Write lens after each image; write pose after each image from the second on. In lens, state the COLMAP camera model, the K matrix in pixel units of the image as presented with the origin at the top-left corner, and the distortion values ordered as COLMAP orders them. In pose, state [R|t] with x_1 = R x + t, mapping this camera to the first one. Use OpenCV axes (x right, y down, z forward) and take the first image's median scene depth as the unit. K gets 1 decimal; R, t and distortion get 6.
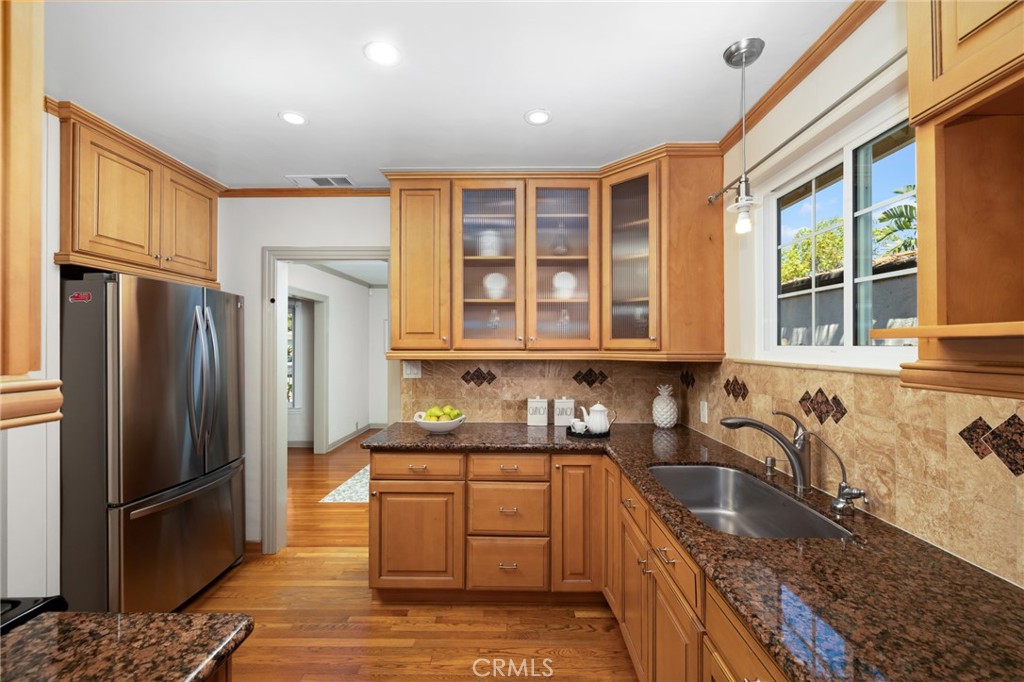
lens RADIAL K [[431.1, 0, 515.4], [0, 431.1, 344.0], [0, 0, 1]] dist [-0.000958, 0.001071]
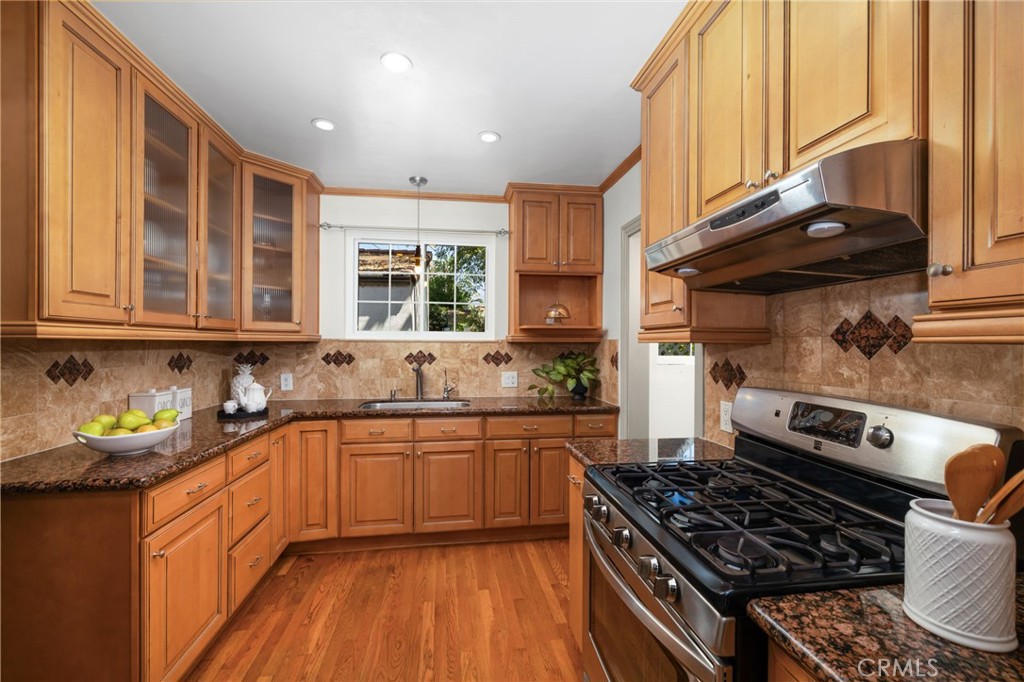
lens RADIAL K [[431.1, 0, 517.0], [0, 431.1, 343.5], [0, 0, 1]] dist [-0.000958, 0.001071]
pose [[-0.165592, -0.002683, 0.986191, -1.370766], [-0.006340, 0.999979, 0.001656, 0.056170], [-0.986174, -0.005978, -0.165605, 0.802750]]
